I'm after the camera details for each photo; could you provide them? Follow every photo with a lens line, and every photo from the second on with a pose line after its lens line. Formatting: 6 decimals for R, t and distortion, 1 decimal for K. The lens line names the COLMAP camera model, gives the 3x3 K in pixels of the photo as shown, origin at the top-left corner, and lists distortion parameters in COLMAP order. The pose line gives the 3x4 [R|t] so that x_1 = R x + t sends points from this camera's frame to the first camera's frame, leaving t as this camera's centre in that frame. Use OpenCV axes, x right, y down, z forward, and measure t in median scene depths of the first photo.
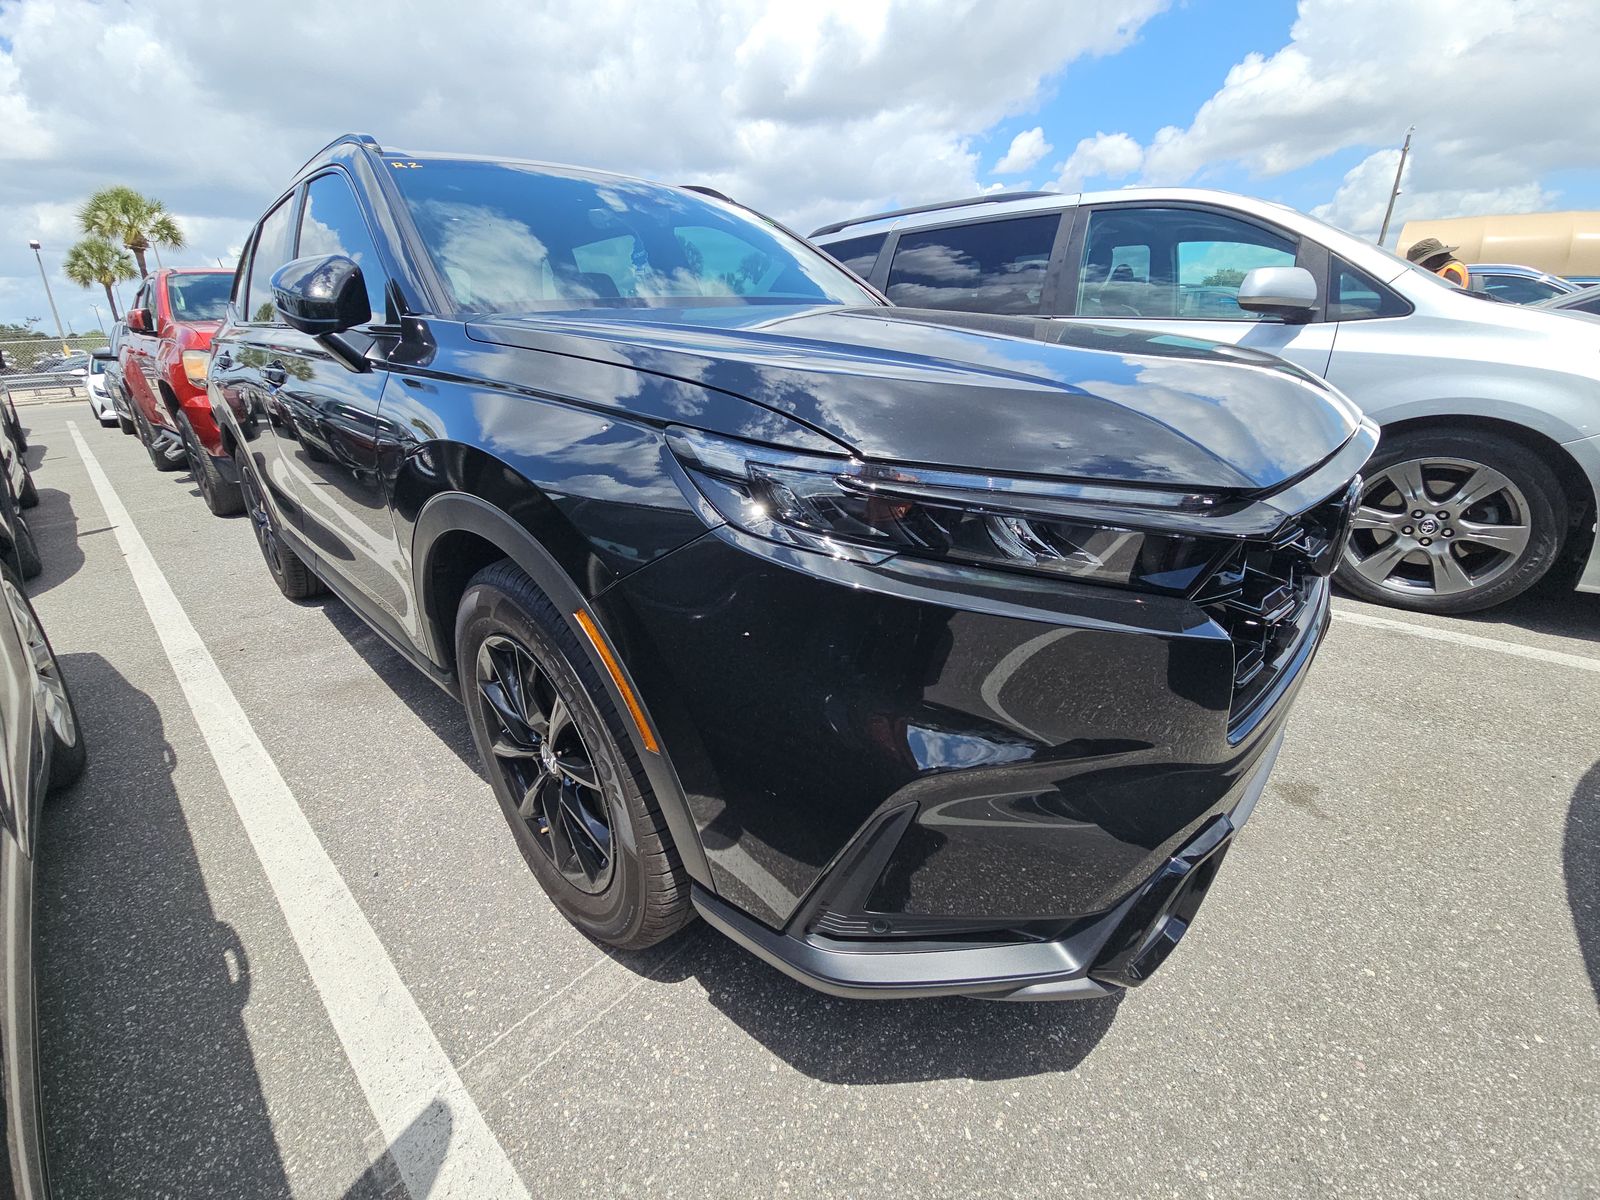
lens RADIAL K [[648.4, 0, 800.1], [0, 648.4, 599.8], [0, 0, 1]] dist [0.001433, -0.000447]
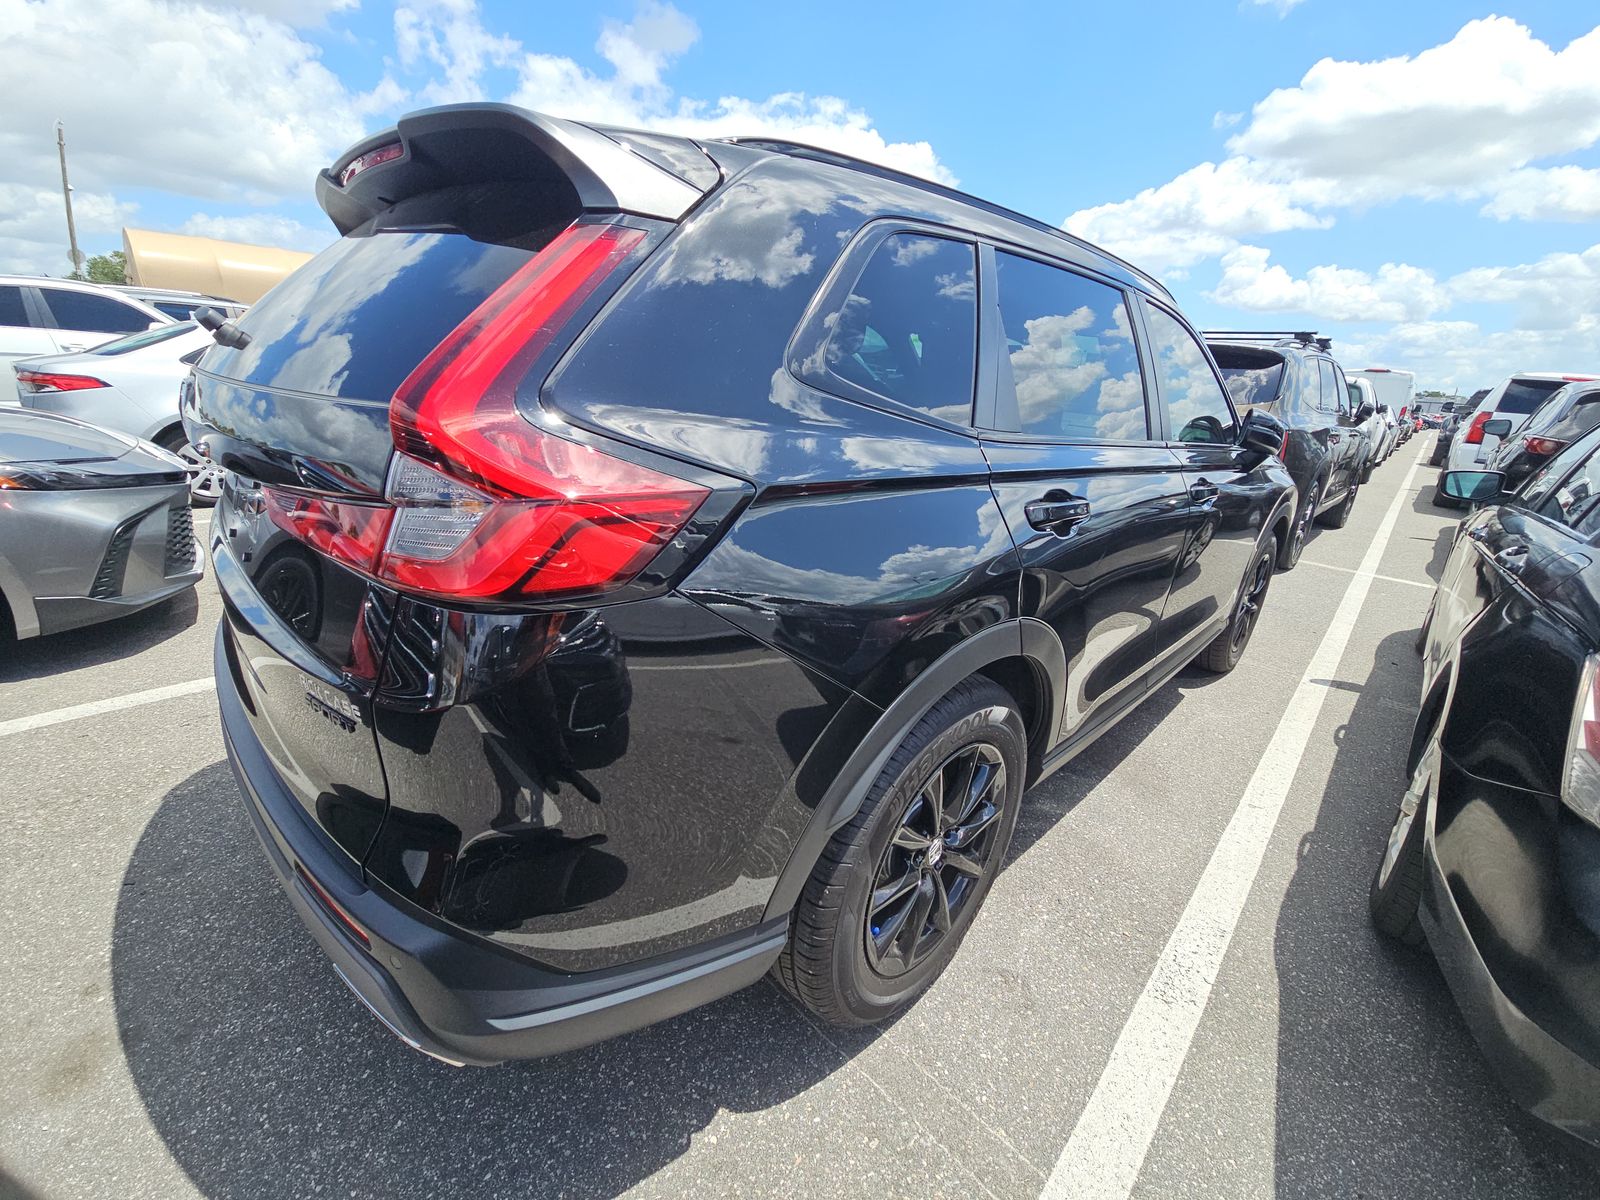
lens RADIAL K [[648.4, 0, 797.5], [0, 648.4, 603.3], [0, 0, 1]] dist [0.001433, -0.000447]
pose [[0.021534, -0.304514, 0.952264, -2.009435], [0.301218, 0.910202, 0.284252, -0.722495], [-0.953312, 0.280718, 0.111325, 1.667664]]
